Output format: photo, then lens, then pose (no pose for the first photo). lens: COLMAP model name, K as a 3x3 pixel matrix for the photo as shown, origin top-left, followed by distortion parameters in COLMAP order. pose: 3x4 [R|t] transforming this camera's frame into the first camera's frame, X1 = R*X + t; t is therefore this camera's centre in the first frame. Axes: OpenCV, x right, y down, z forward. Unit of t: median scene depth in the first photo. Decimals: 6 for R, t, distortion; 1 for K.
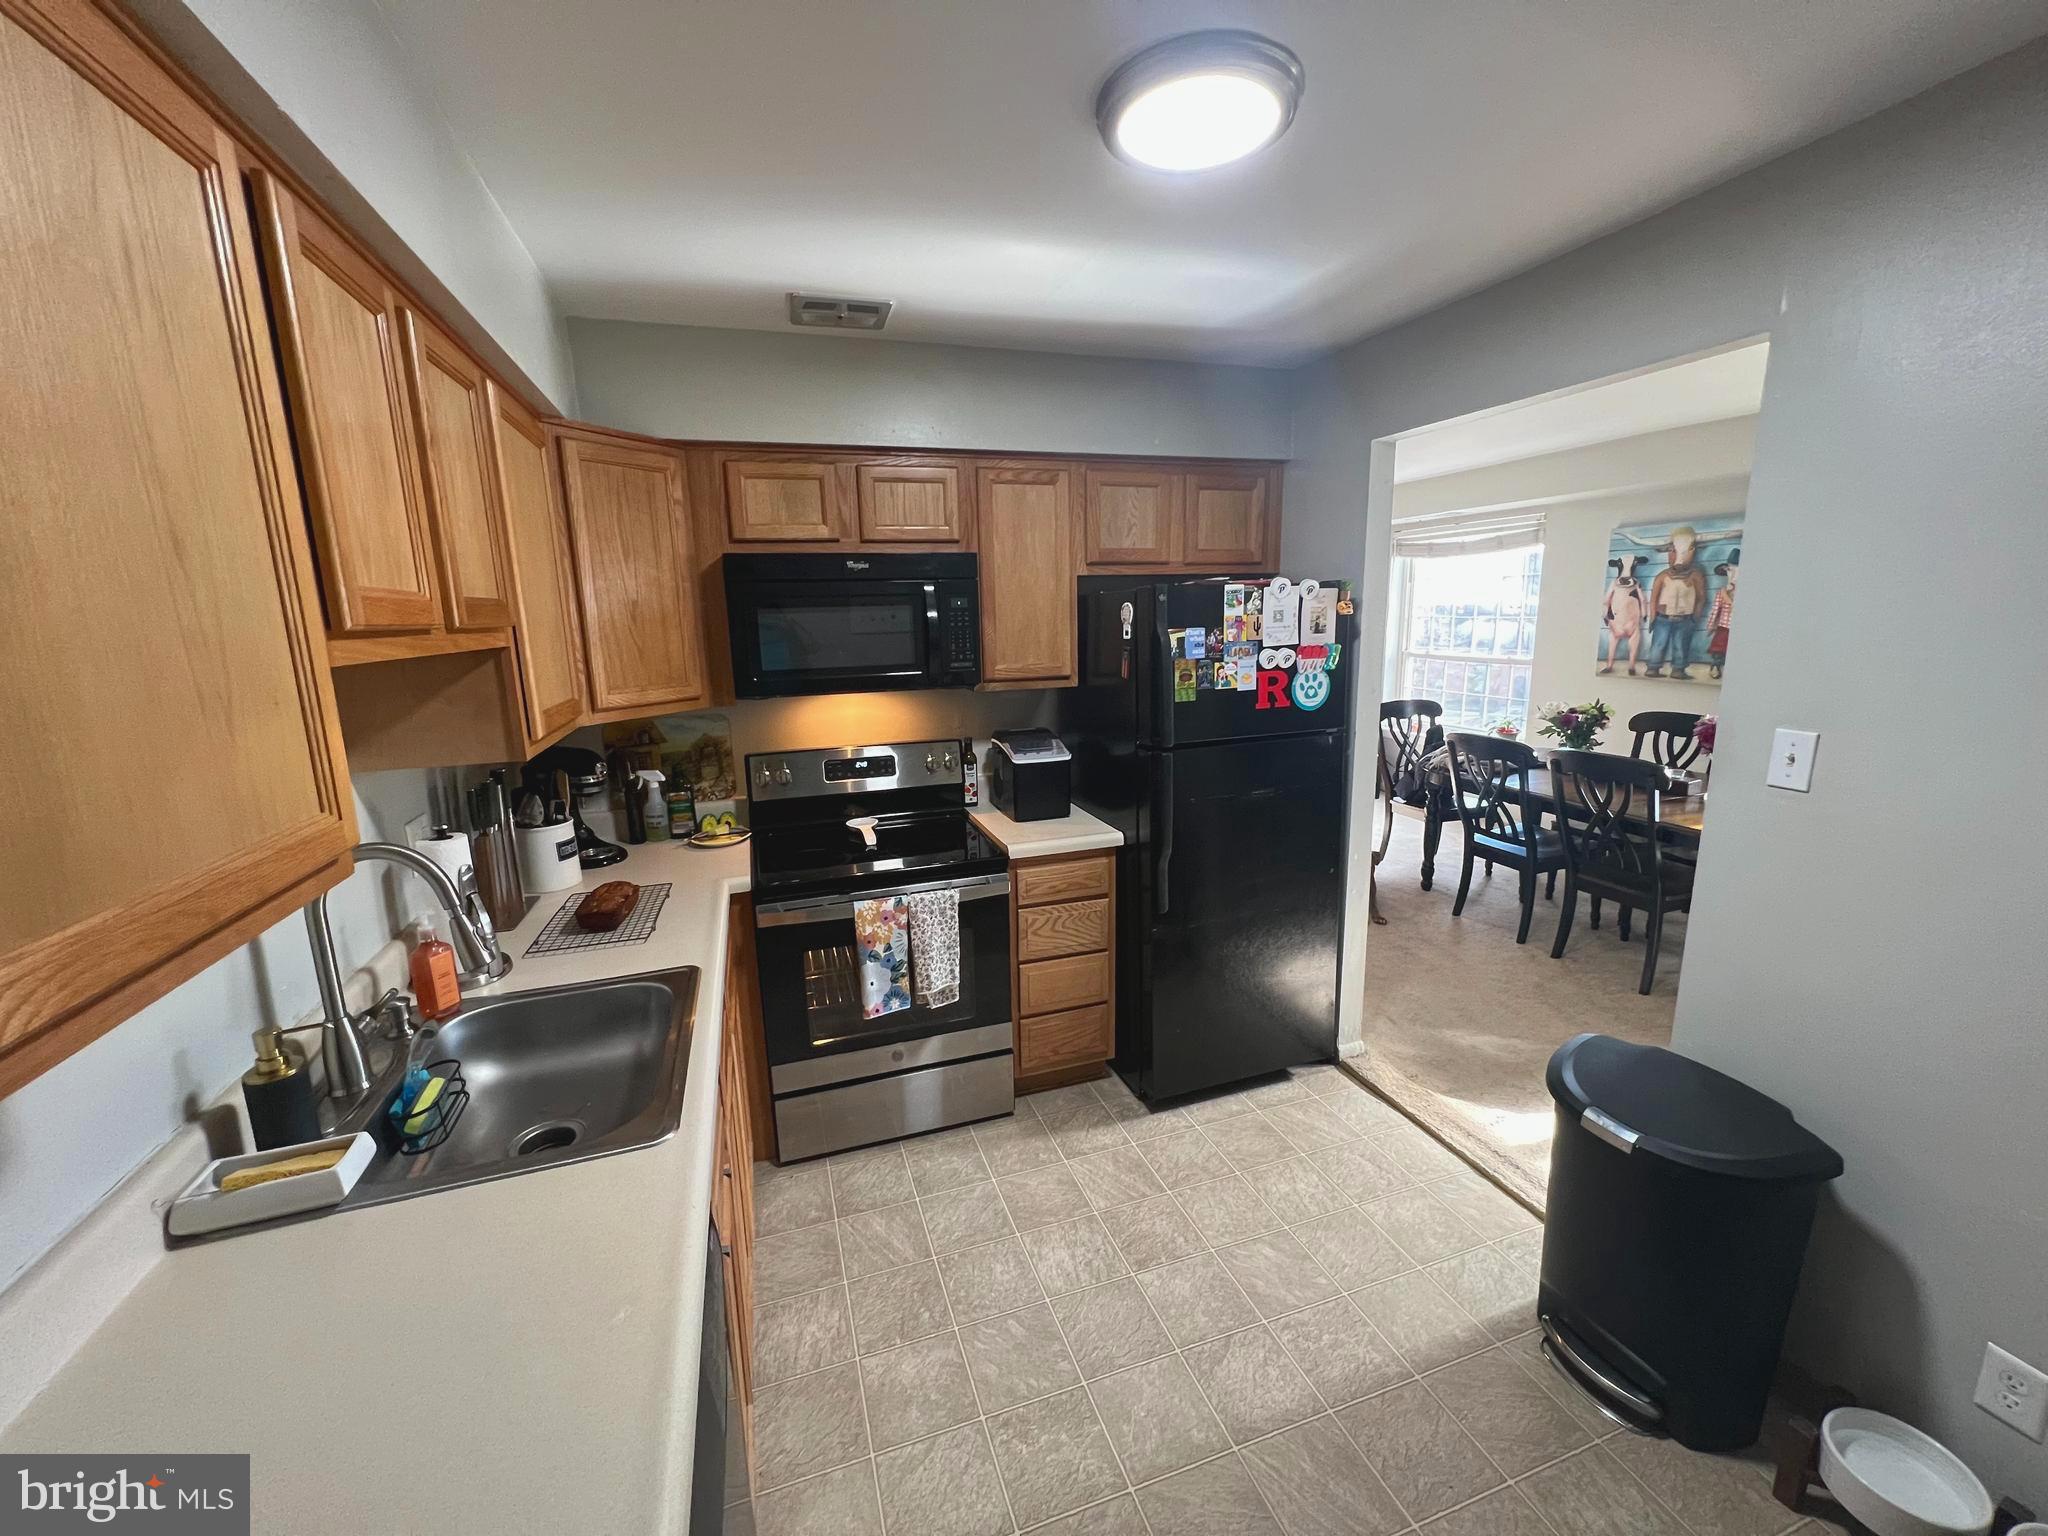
lens RADIAL K [[818.0, 0, 1022.0], [0, 818.0, 766.0], [0, 0, 1]] dist [0.000120, -0.000125]
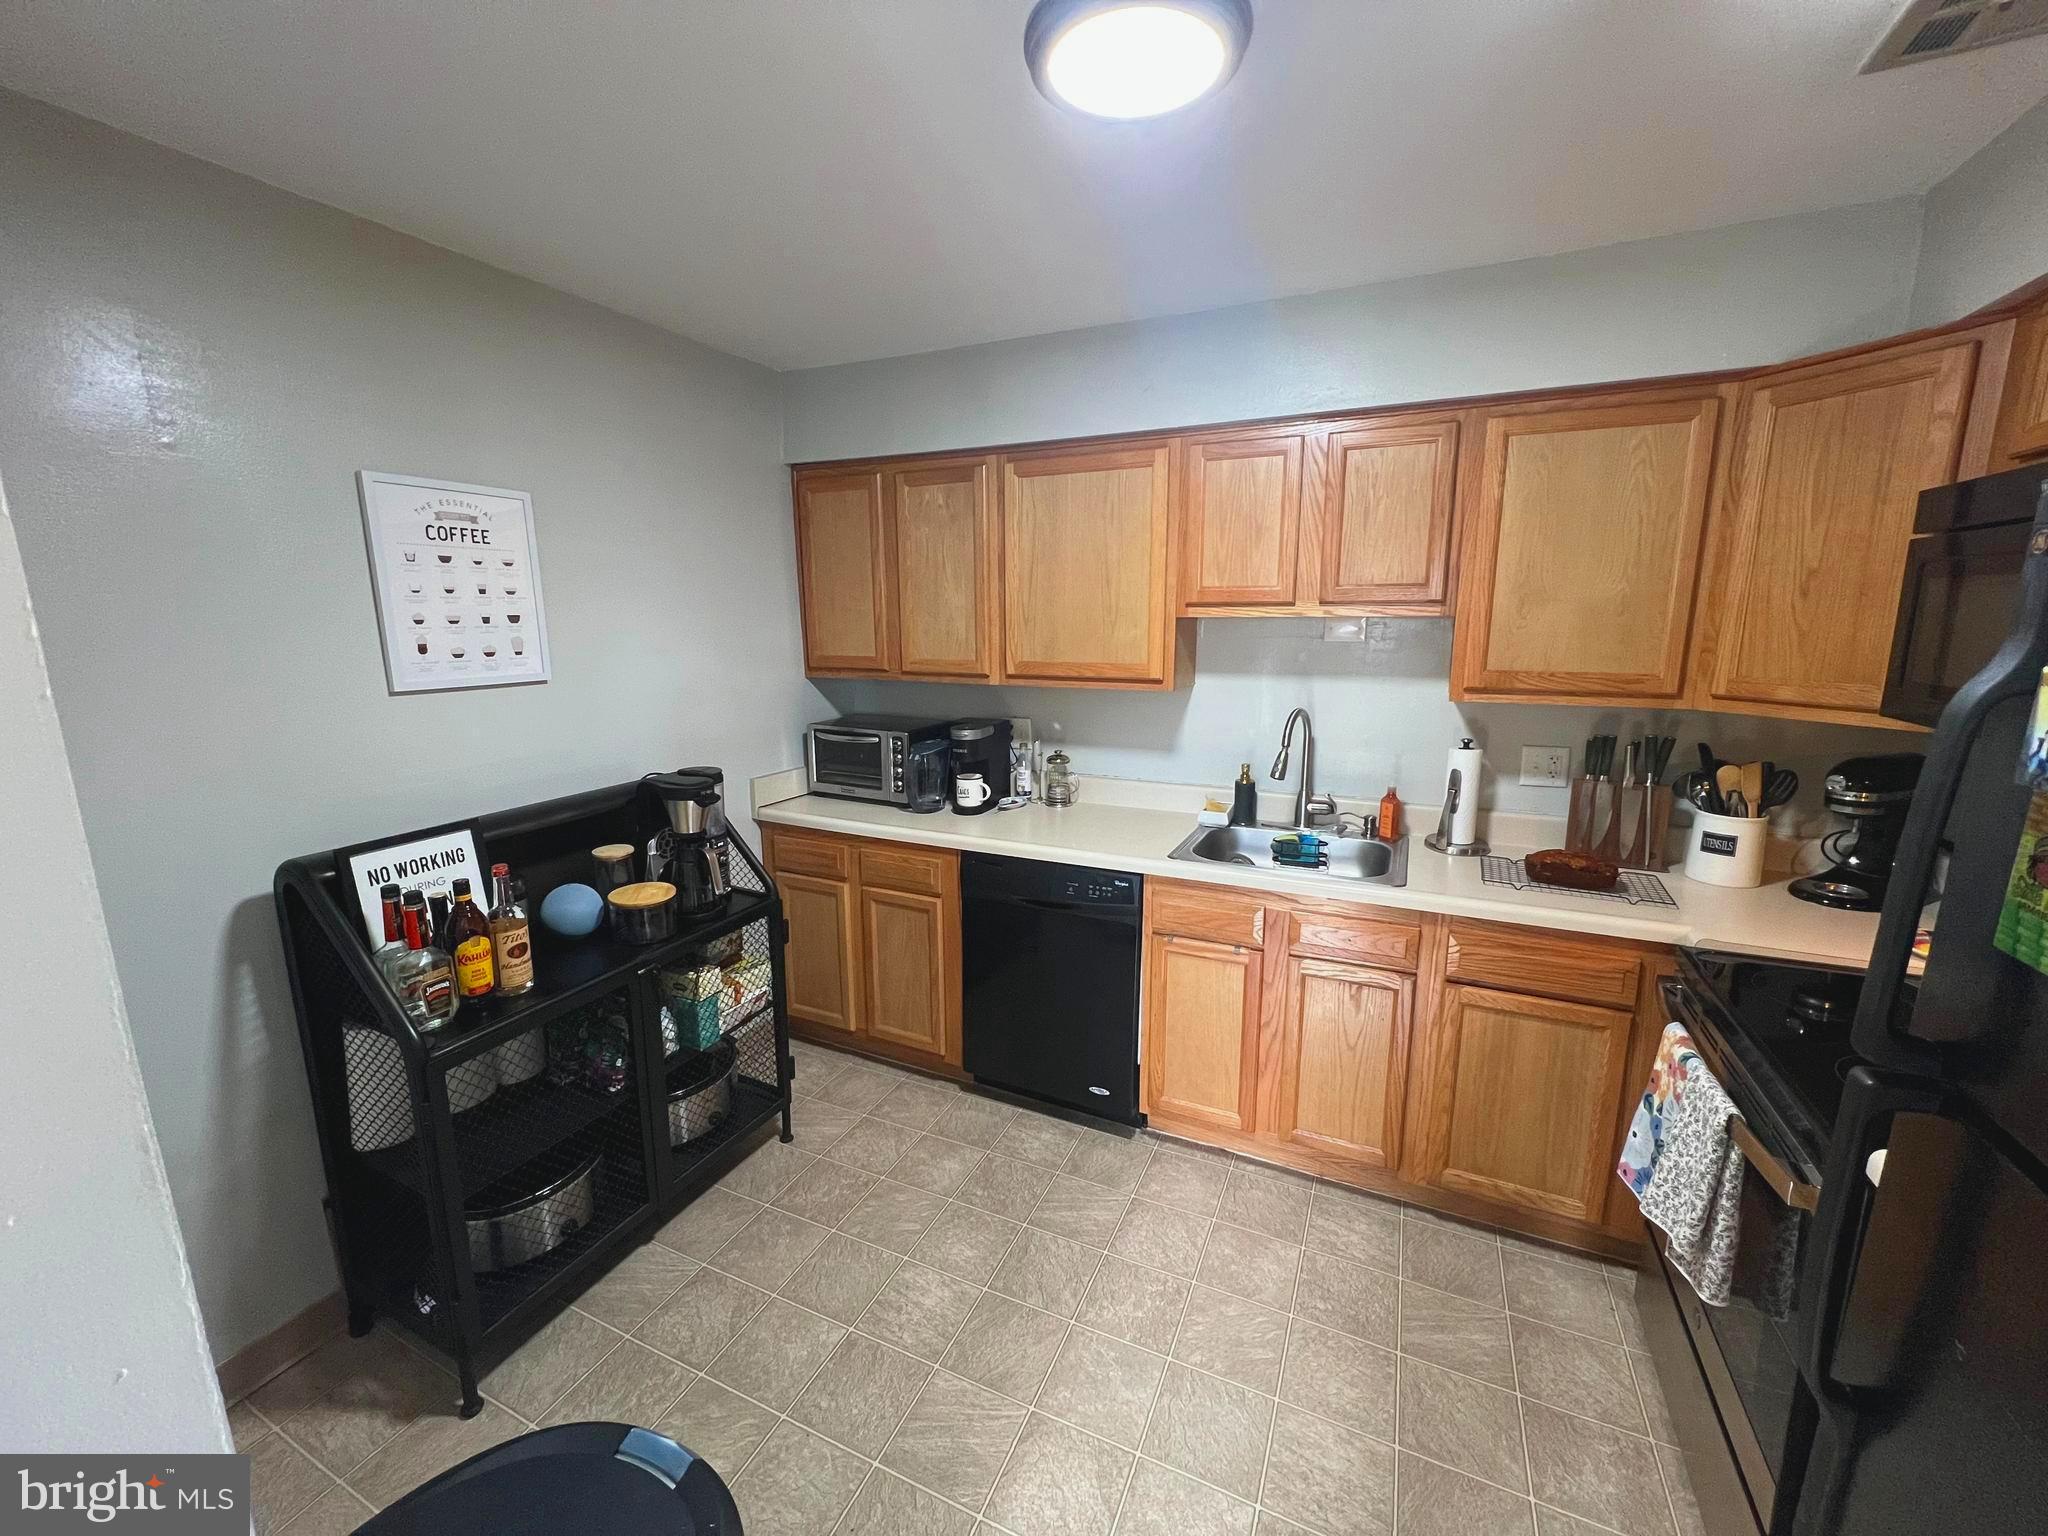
lens RADIAL K [[818.0, 0, 1027.3], [0, 818.0, 768.1], [0, 0, 1]] dist [0.000120, -0.000125]
pose [[-0.688717, 0.170428, -0.704715, 0.305981], [-0.110451, 0.935973, 0.334298, -0.099629], [0.716568, 0.308073, -0.625796, 0.496235]]
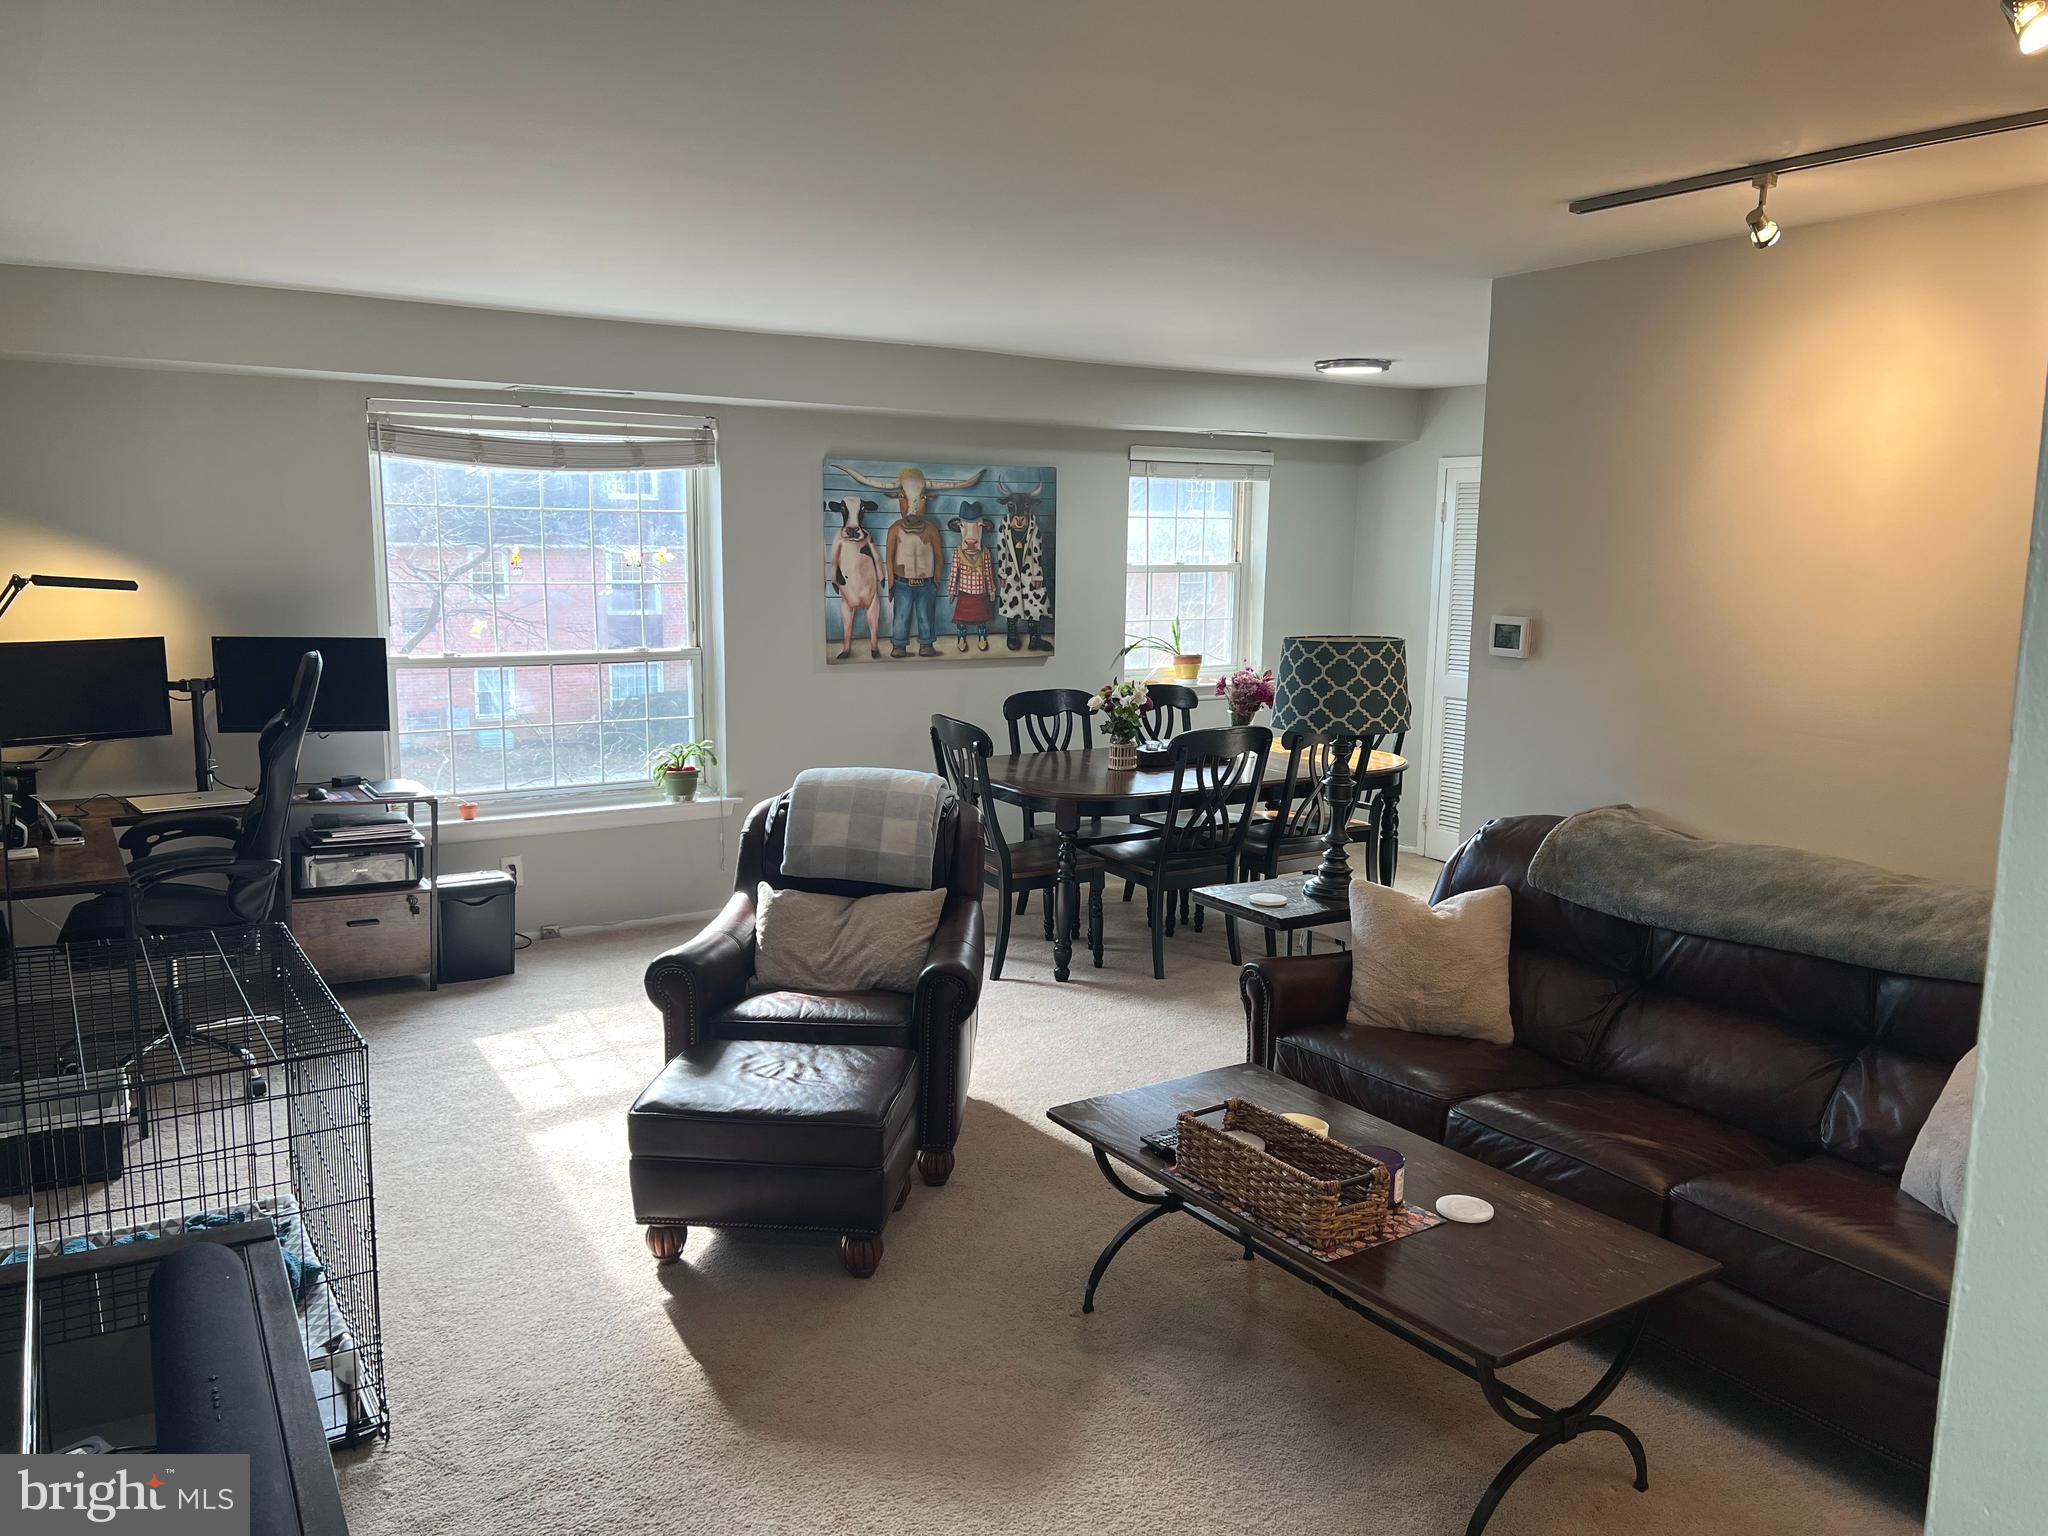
lens RADIAL K [[1523.2, 0, 1031.6], [0, 1523.2, 767.2], [0, 0, 1]] dist [0.028165, -0.022501]
pose [[-0.257502, -0.118135, 0.959029, -0.669787], [0.180614, 0.969122, 0.167874, -0.233162], [-0.949248, 0.216442, -0.228214, 1.262230]]
